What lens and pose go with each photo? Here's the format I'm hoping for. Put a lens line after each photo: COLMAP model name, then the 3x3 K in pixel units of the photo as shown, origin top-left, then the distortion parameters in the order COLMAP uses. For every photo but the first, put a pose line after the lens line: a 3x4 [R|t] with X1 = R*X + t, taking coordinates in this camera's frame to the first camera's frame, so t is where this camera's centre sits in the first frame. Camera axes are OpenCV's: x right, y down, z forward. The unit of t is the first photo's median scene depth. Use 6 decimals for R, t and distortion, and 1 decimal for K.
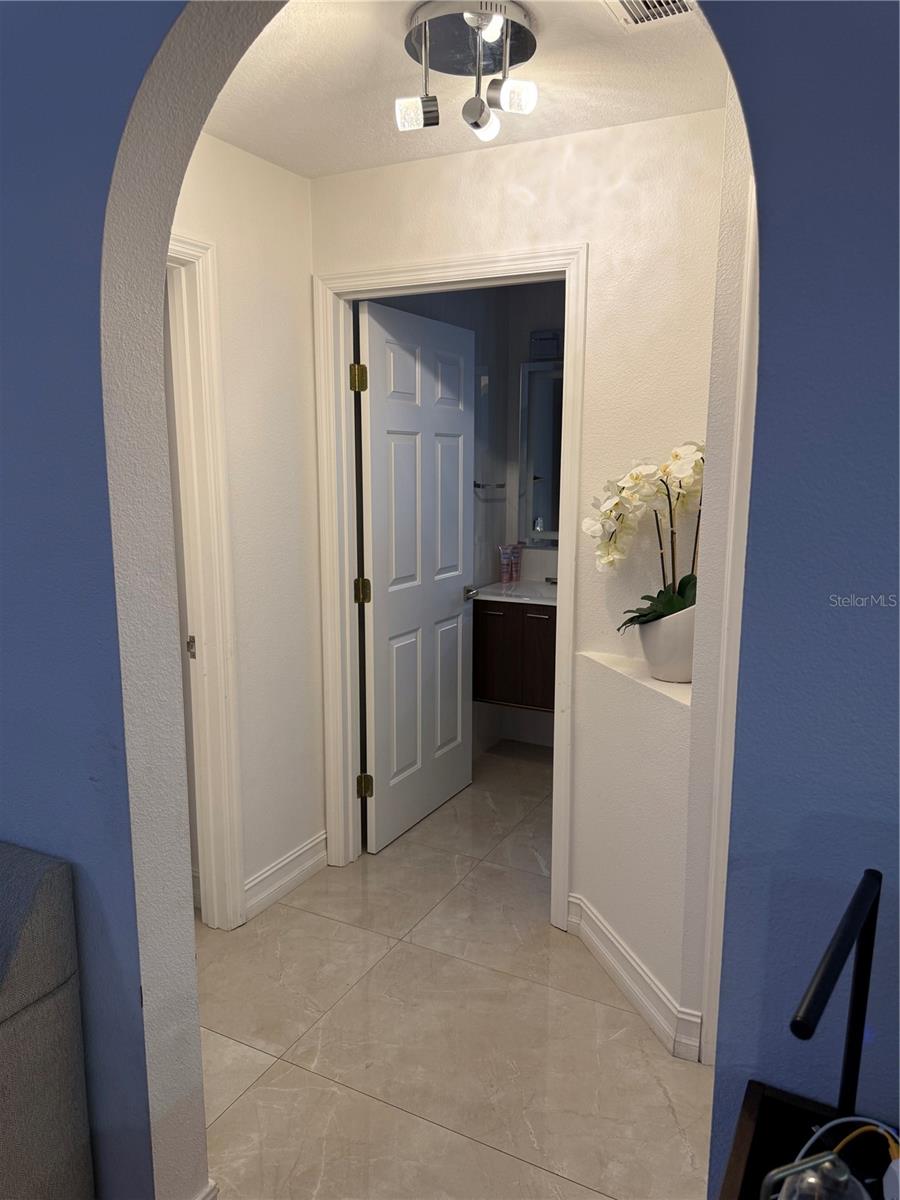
lens RADIAL K [[855.3, 0, 453.1], [0, 855.3, 609.0], [0, 0, 1]] dist [0.054708, -0.060368]
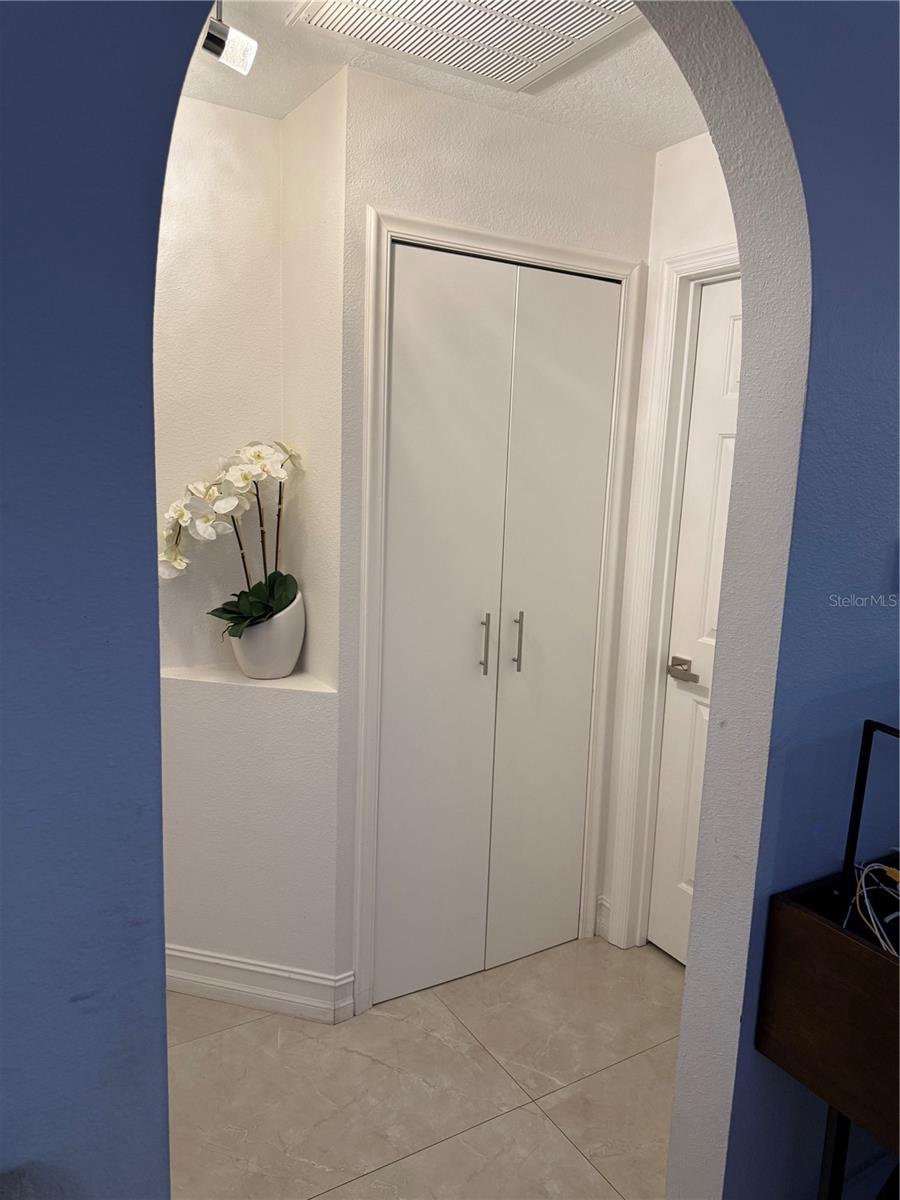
lens RADIAL K [[855.3, 0, 453.1], [0, 855.3, 609.0], [0, 0, 1]] dist [0.054708, -0.060368]
pose [[0.516527, -0.138835, 0.844940, -0.497882], [0.123959, 0.988497, 0.086645, -0.060380], [-0.847251, 0.059984, 0.527796, 0.291067]]
